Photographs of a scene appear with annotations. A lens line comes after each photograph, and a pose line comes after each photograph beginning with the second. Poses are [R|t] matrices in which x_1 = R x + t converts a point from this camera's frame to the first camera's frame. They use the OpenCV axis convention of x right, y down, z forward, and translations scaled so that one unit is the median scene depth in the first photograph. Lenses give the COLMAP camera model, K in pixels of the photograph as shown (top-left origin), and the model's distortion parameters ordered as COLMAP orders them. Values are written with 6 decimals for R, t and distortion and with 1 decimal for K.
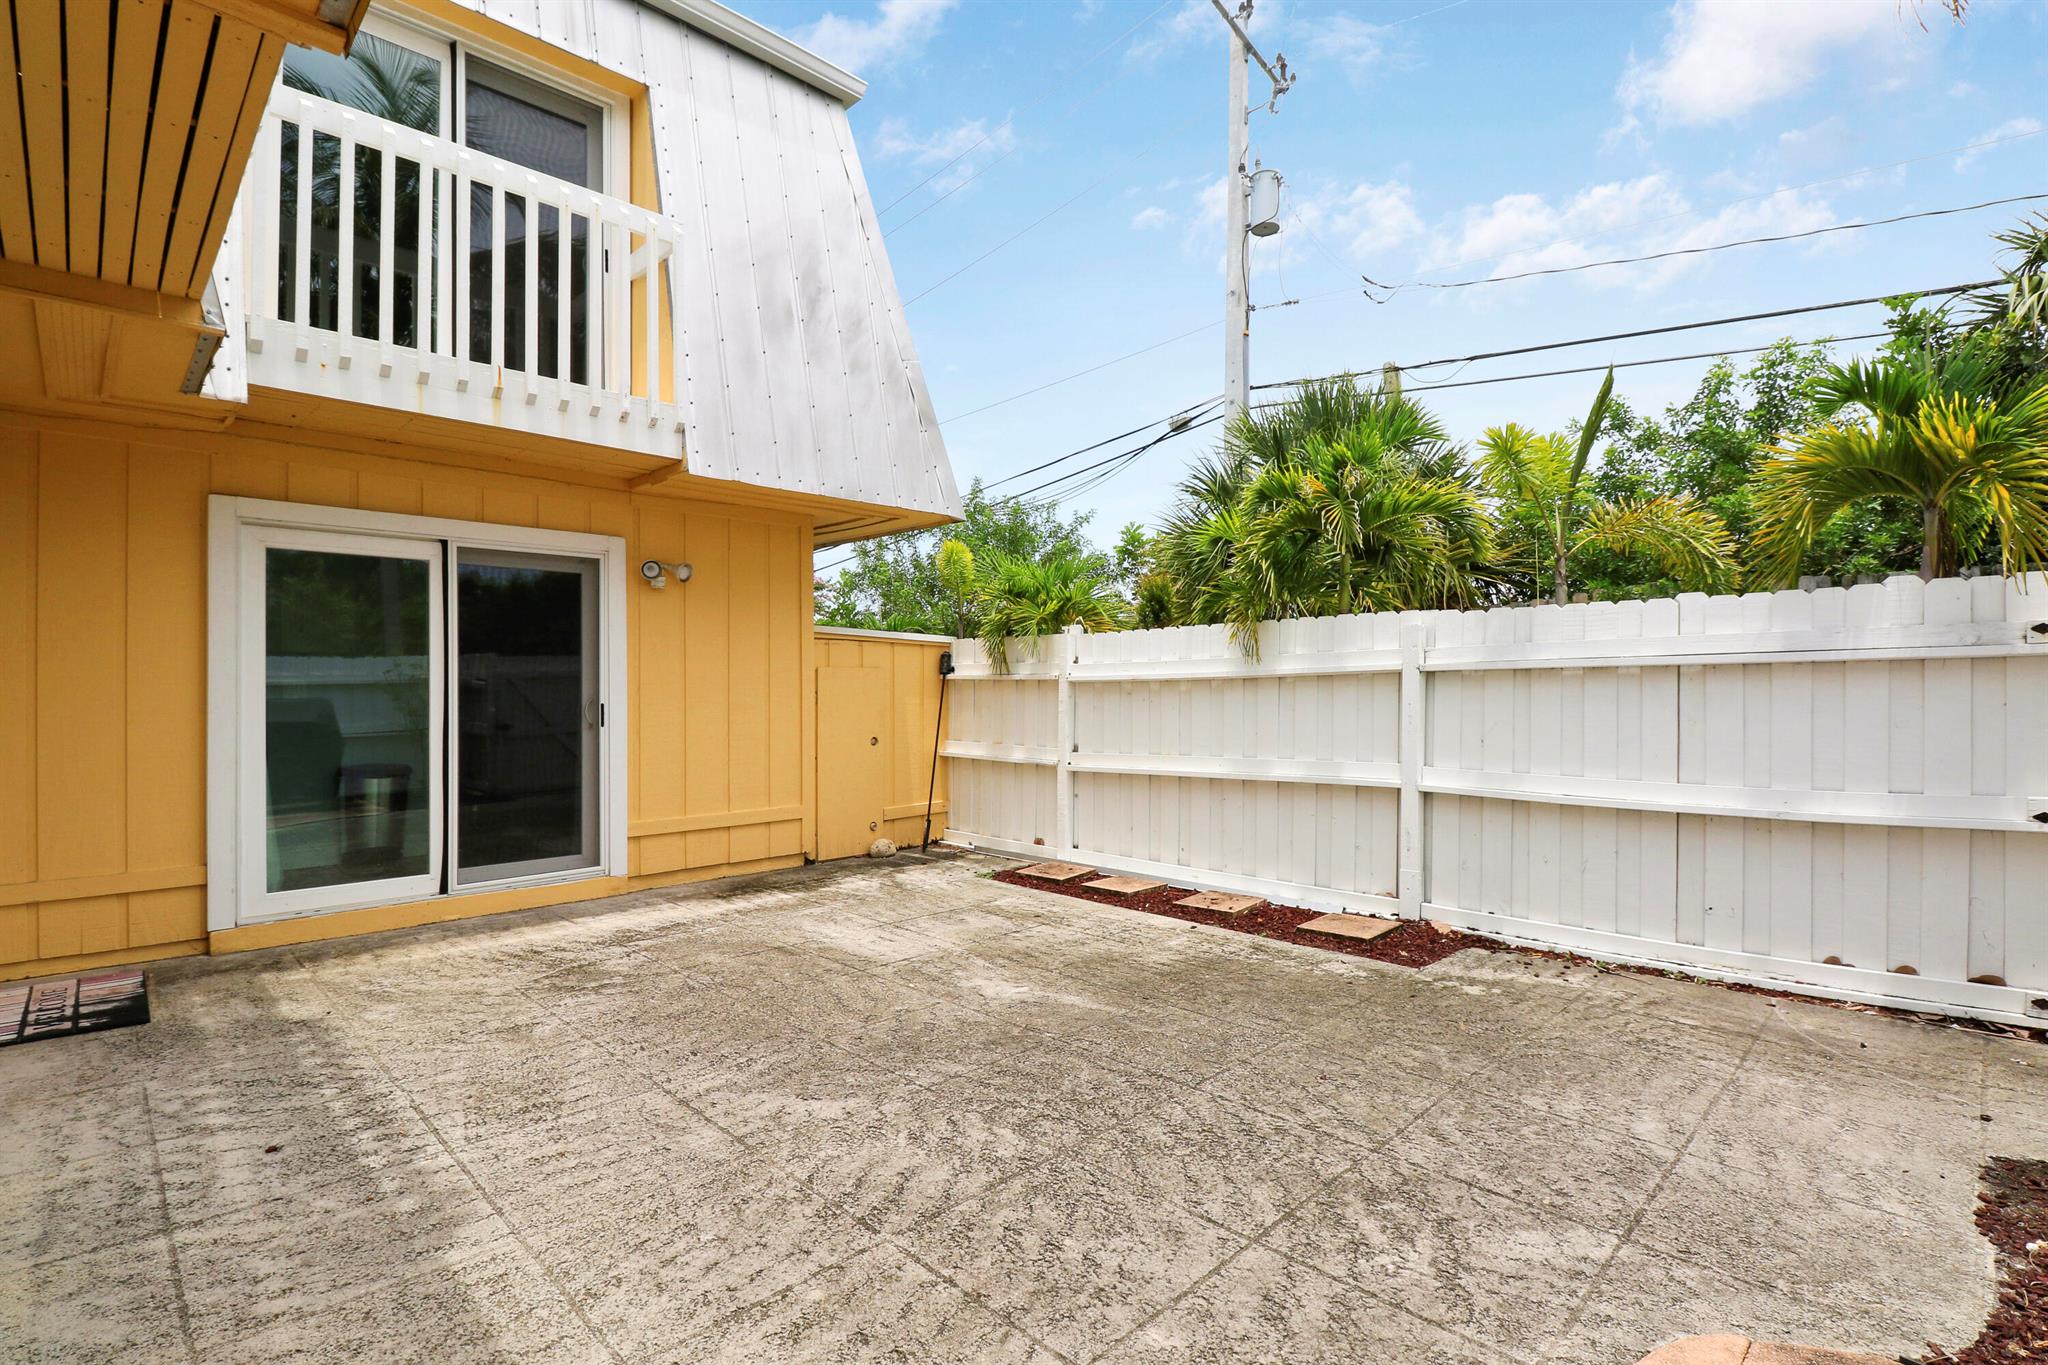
lens RADIAL K [[958.6, 0, 976.5], [0, 958.6, 686.0], [0, 0, 1]] dist [0.003838, -0.018779]
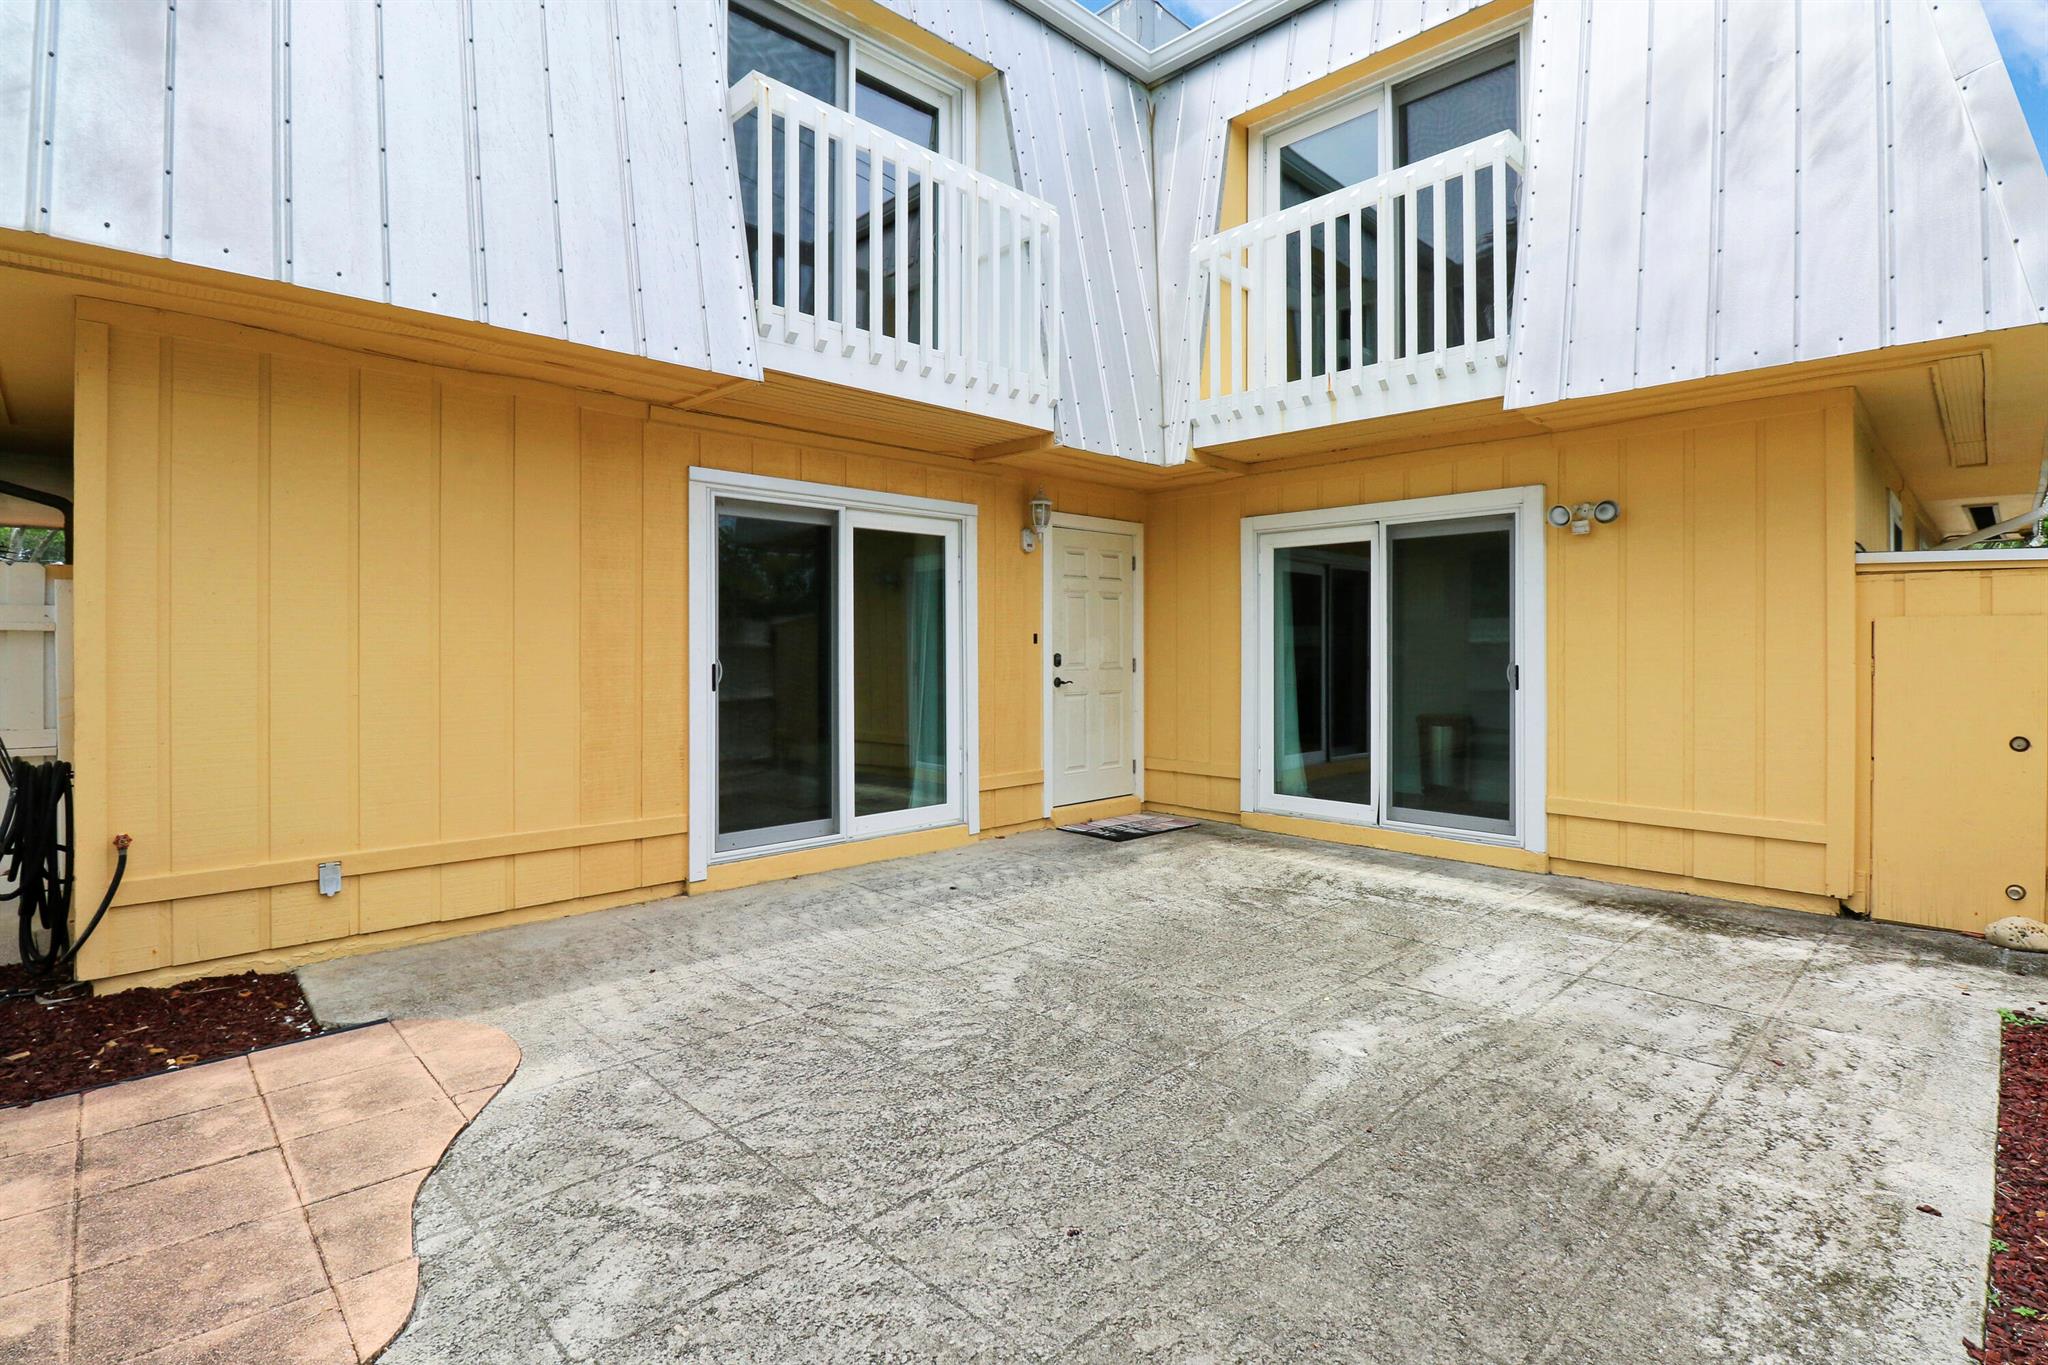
lens RADIAL K [[978.6, 0, 1061.9], [0, 978.6, 648.5], [0, 0, 1]] dist [-0.000135, -0.013855]
pose [[0.034686, 0.004435, -0.999388, 0.937977], [0.000277, 0.999990, 0.004447, -0.004480], [0.999398, -0.000431, 0.034684, 0.867524]]
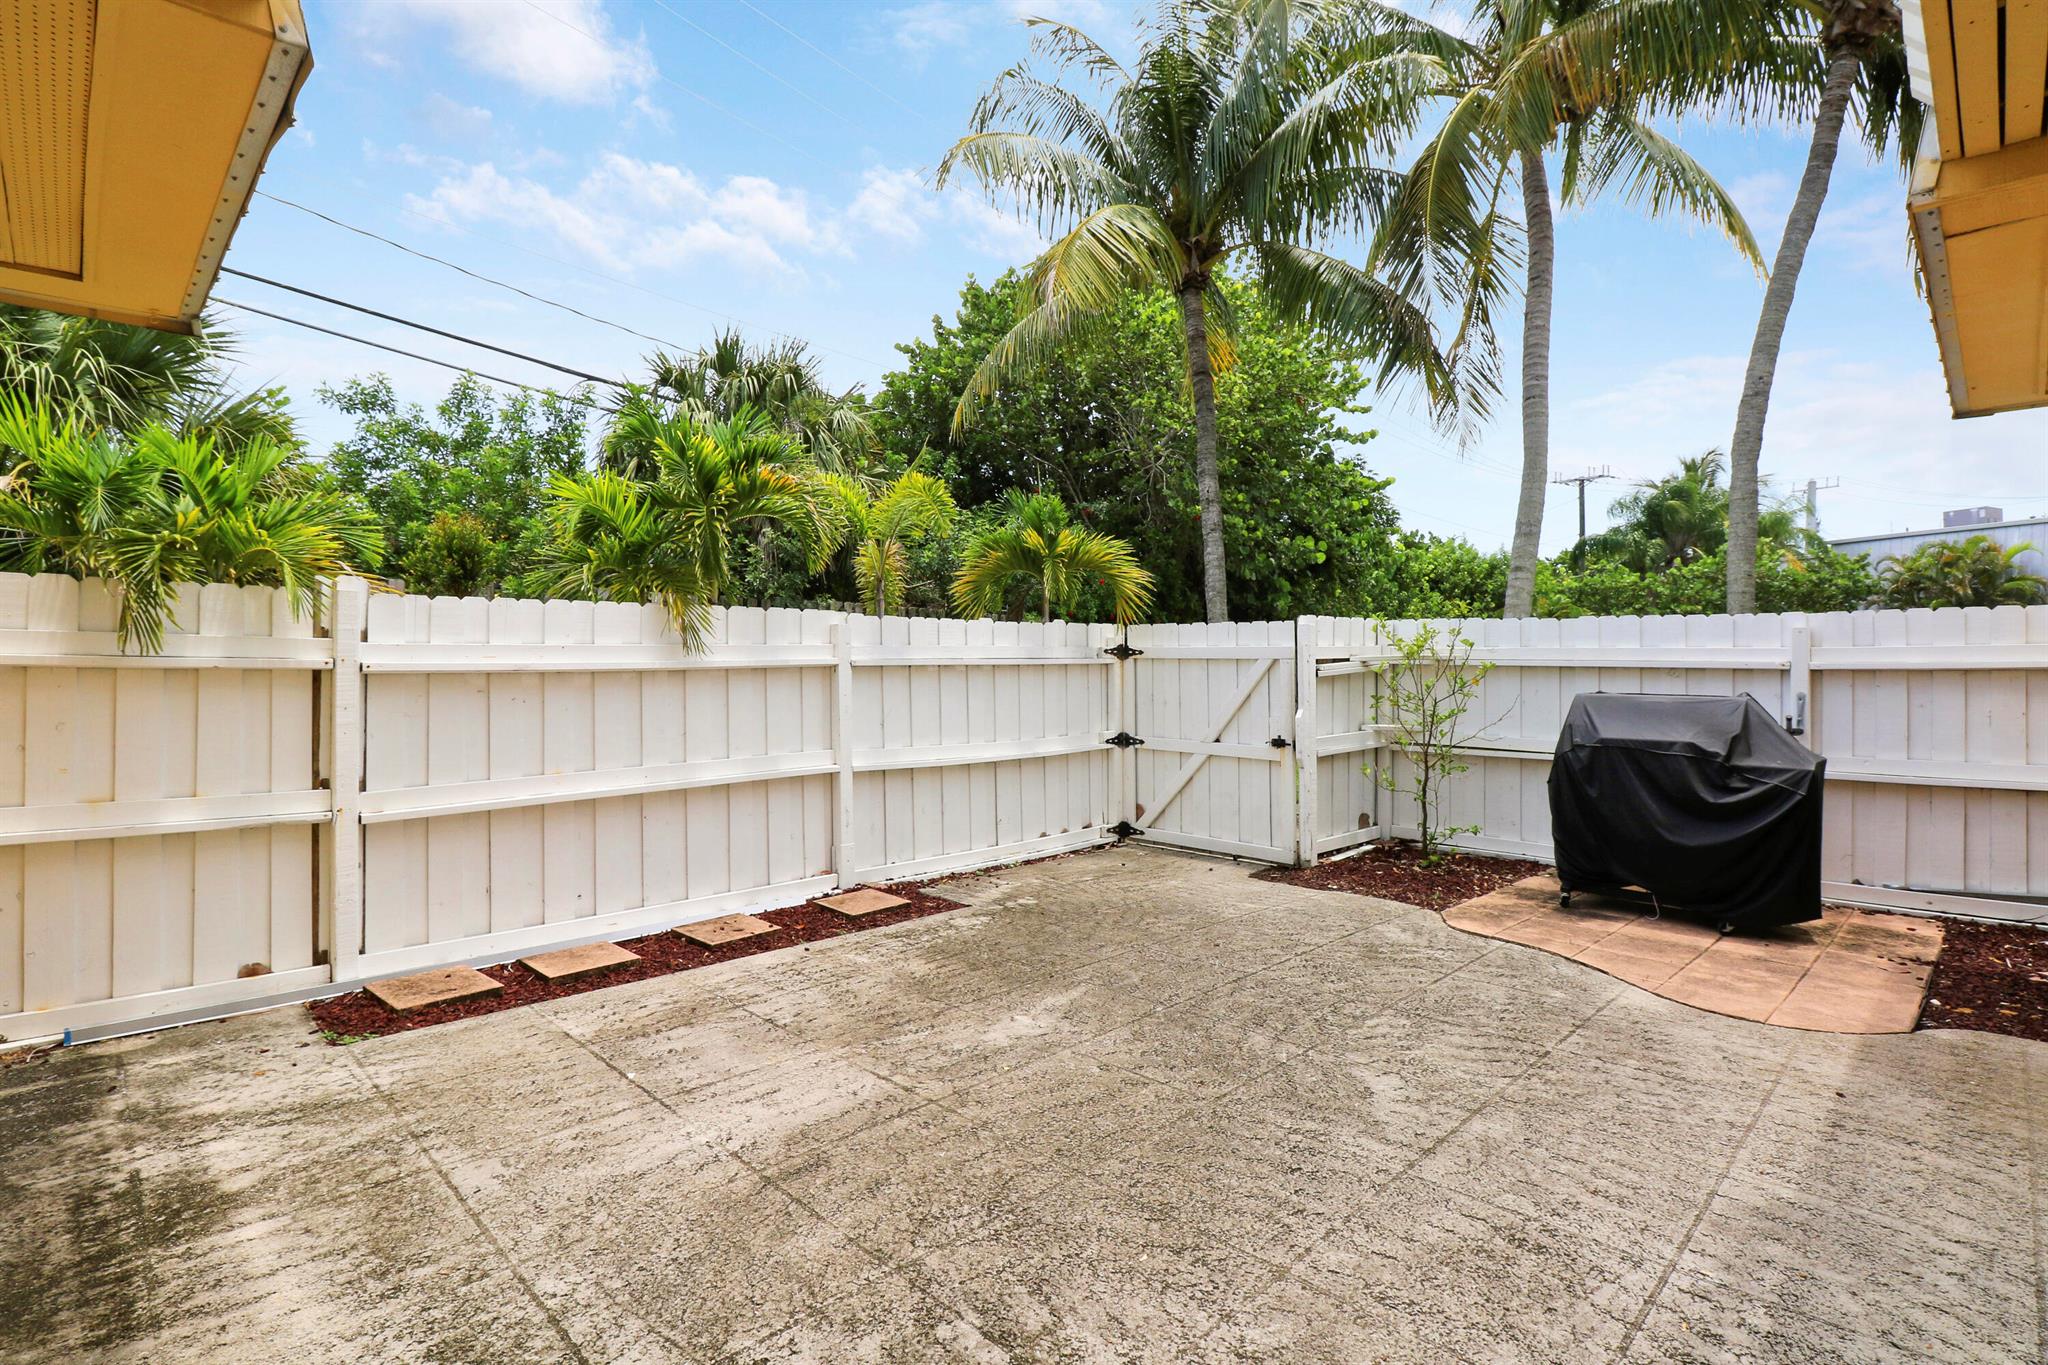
lens RADIAL K [[978.6, 0, 1061.9], [0, 978.6, 648.5], [0, 0, 1]] dist [-0.000135, -0.013855]
pose [[-0.045021, 0.027580, 0.998605, -1.024314], [-0.000713, 0.999618, -0.027640, -0.005288], [-0.998986, -0.001956, -0.044984, 1.171639]]
